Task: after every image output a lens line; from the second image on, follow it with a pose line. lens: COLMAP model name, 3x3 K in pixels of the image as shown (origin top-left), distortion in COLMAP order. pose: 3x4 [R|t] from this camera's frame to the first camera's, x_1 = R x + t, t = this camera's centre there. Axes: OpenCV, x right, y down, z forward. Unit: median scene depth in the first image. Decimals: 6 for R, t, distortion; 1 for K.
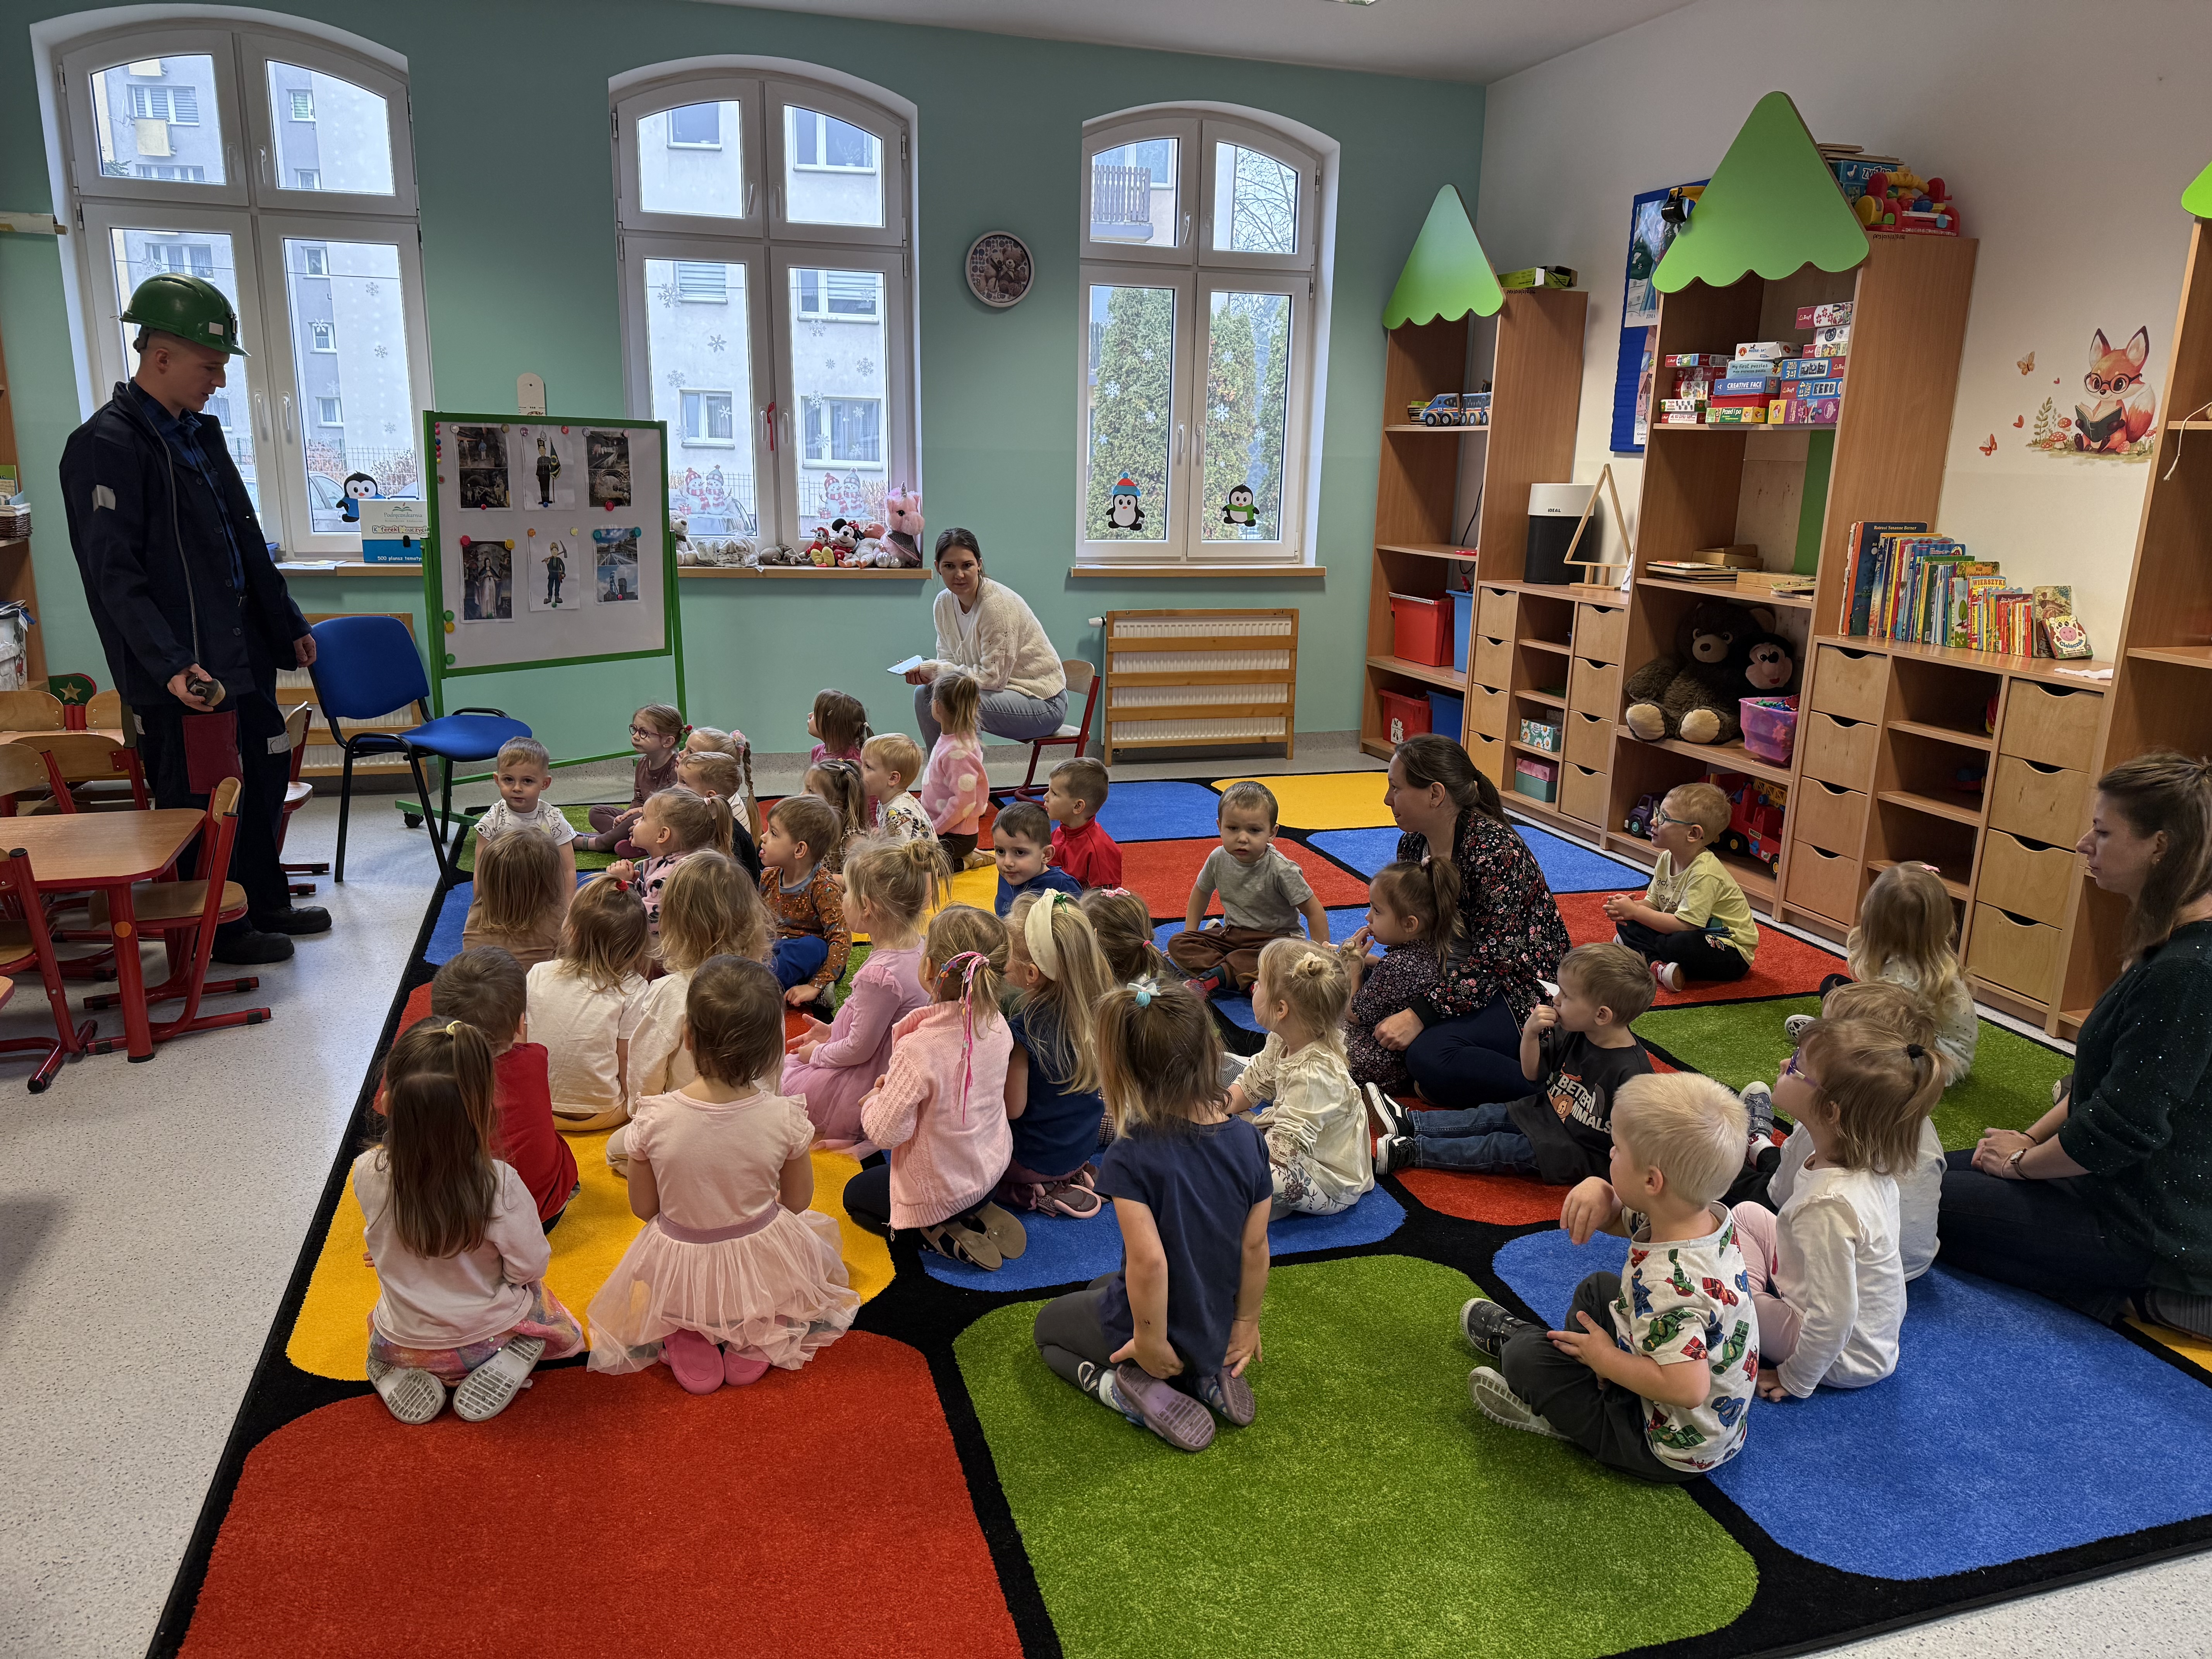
lens RADIAL K [[1571.3, 0, 1103.4], [0, 1571.3, 829.0], [0, 0, 1]] dist [0.025176, -0.021270]
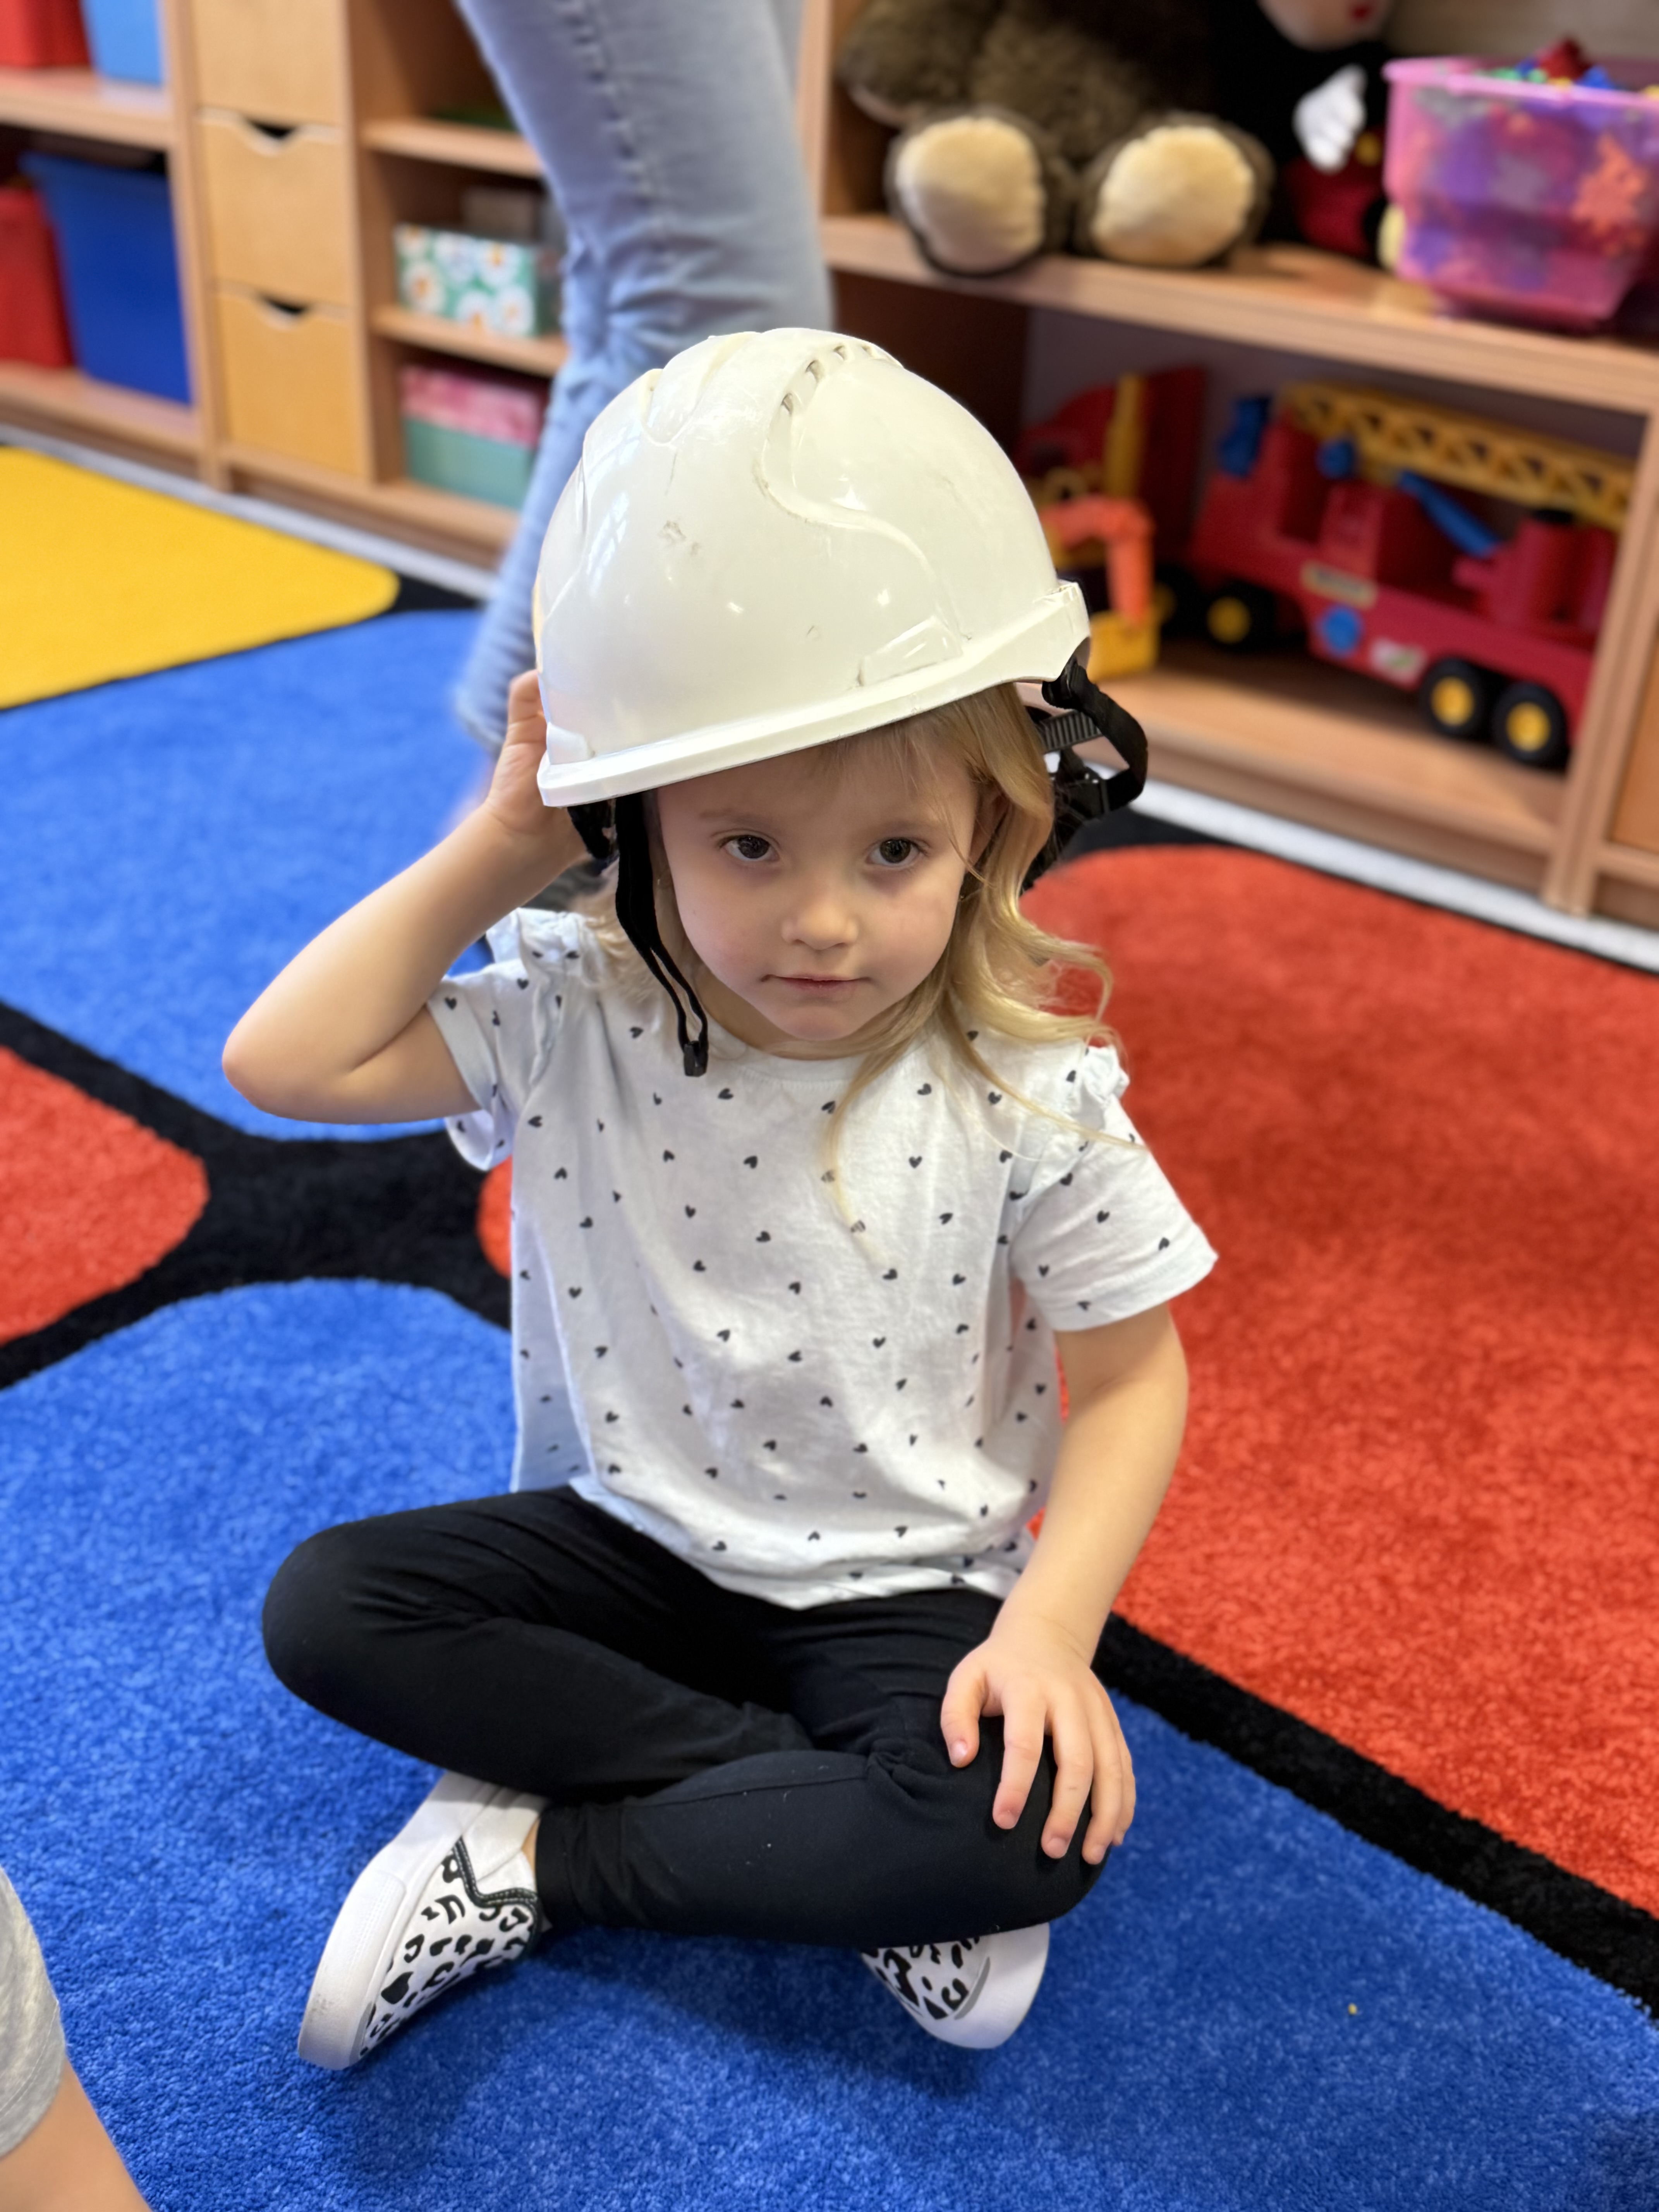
lens RADIAL K [[2201.1, 0, 827.3], [0, 2201.1, 1106.1], [0, 0, 1]] dist [-0.005719, 0.000000]
pose [[0.853797, -0.256496, 0.453036, 0.120579], [0.108979, 0.938983, 0.326243, -0.047123], [-0.509073, -0.229174, 0.829653, 0.662064]]
